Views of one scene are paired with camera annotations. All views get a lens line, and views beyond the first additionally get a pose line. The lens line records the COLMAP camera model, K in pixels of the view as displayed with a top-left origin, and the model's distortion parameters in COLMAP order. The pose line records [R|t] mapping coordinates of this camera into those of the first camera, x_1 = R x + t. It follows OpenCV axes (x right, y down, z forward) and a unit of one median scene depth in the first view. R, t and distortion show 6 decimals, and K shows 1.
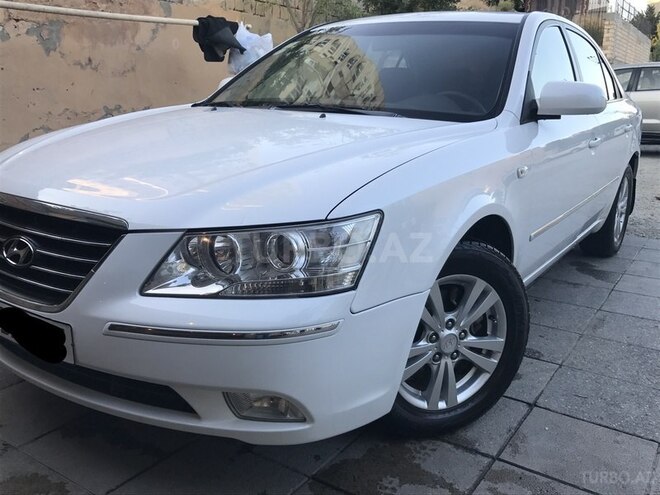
lens RADIAL K [[603.6, 0, 324.1], [0, 603.6, 246.2], [0, 0, 1]] dist [0.016335, 0.000000]
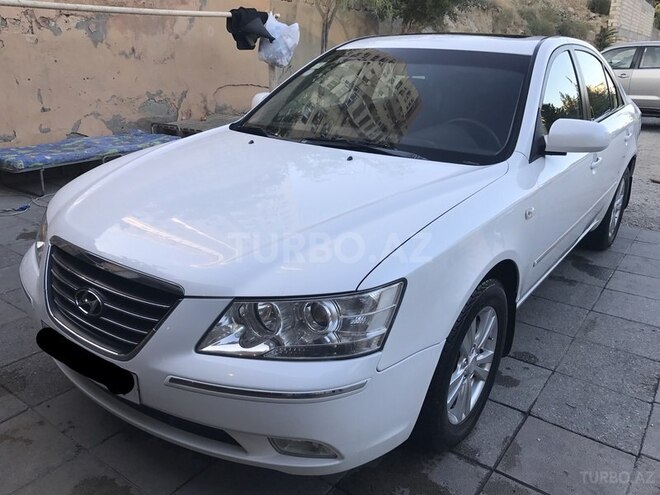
lens RADIAL K [[542.9, 0, 326.4], [0, 542.9, 249.4], [0, 0, 1]] dist [0.009581, 0.001339]
pose [[0.999527, 0.014628, -0.027053, -0.016710], [-0.011946, 0.995236, 0.096758, -0.144532], [0.028340, -0.096389, 0.994940, -0.012899]]
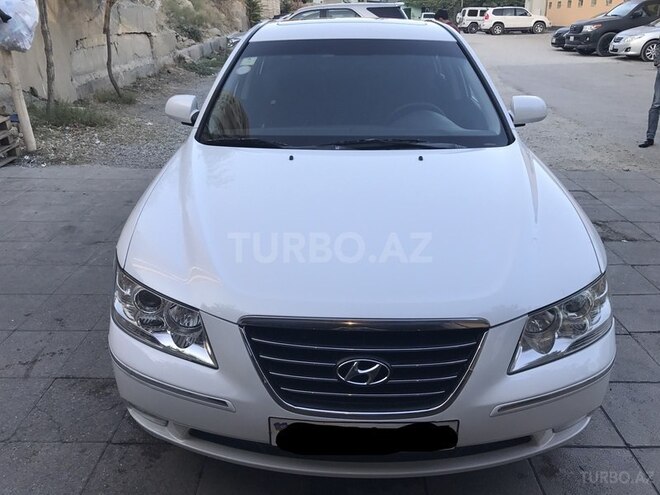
lens RADIAL K [[542.9, 0, 333.9], [0, 542.9, 251.0], [0, 0, 1]] dist [0.009581, 0.001339]
pose [[0.832091, -0.243183, 0.498485, -0.696906], [0.158833, 0.965591, 0.205928, -0.282804], [-0.531411, -0.092175, 0.842085, 0.193972]]
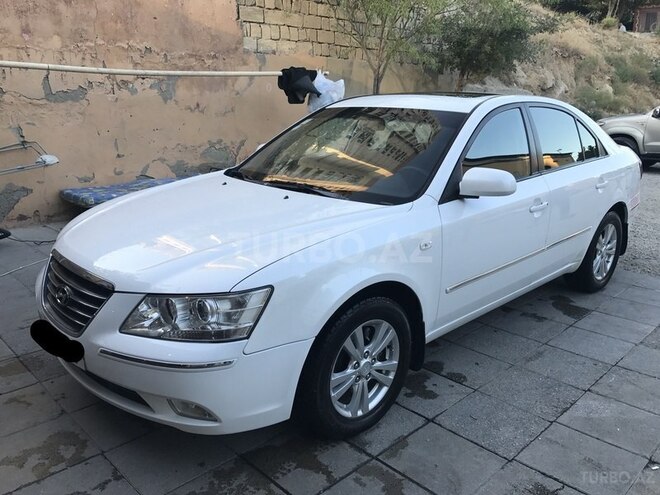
lens RADIAL K [[542.9, 0, 325.7], [0, 542.9, 249.6], [0, 0, 1]] dist [0.009581, 0.001339]
pose [[0.980230, 0.045452, -0.192572, 0.328957], [-0.042078, 0.998881, 0.021575, -0.125995], [0.193337, -0.013045, 0.981046, -0.204718]]
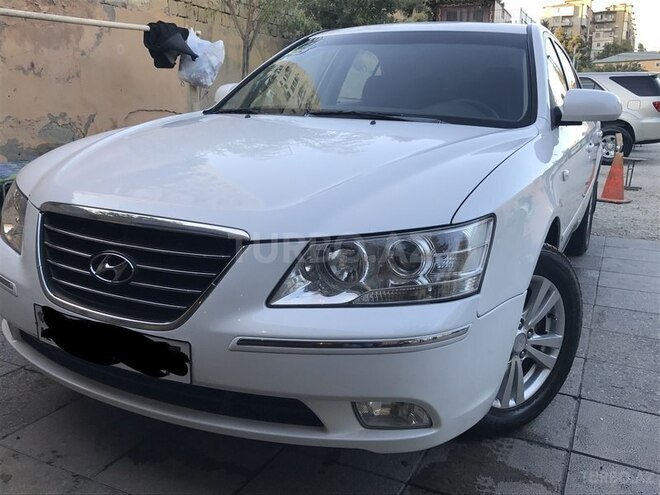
lens RADIAL K [[603.6, 0, 324.1], [0, 603.6, 248.7], [0, 0, 1]] dist [0.016335, 0.000000]
pose [[0.990465, -0.031002, 0.134232, -0.221292], [0.032120, 0.999465, -0.006171, -0.003019], [-0.133969, 0.010424, 0.990931, 0.017857]]
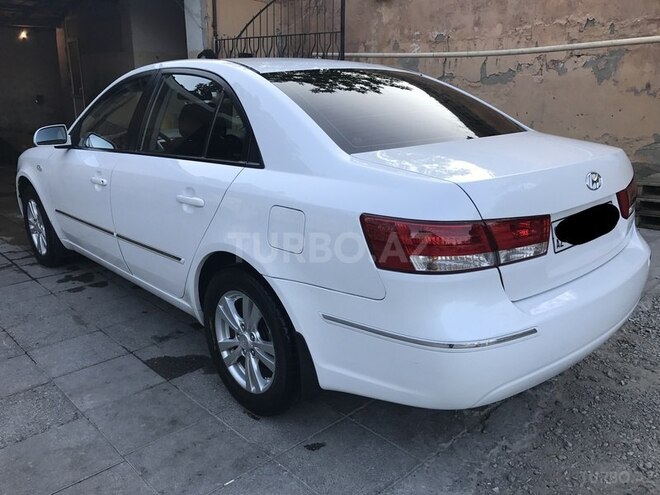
lens RADIAL K [[542.9, 0, 327.2], [0, 542.9, 252.0], [0, 0, 1]] dist [0.009581, 0.001339]
pose [[-0.212080, 0.266517, -0.940208, 1.856452], [-0.241052, 0.918099, 0.314623, -0.653607], [0.947057, 0.293364, -0.130466, 2.159505]]
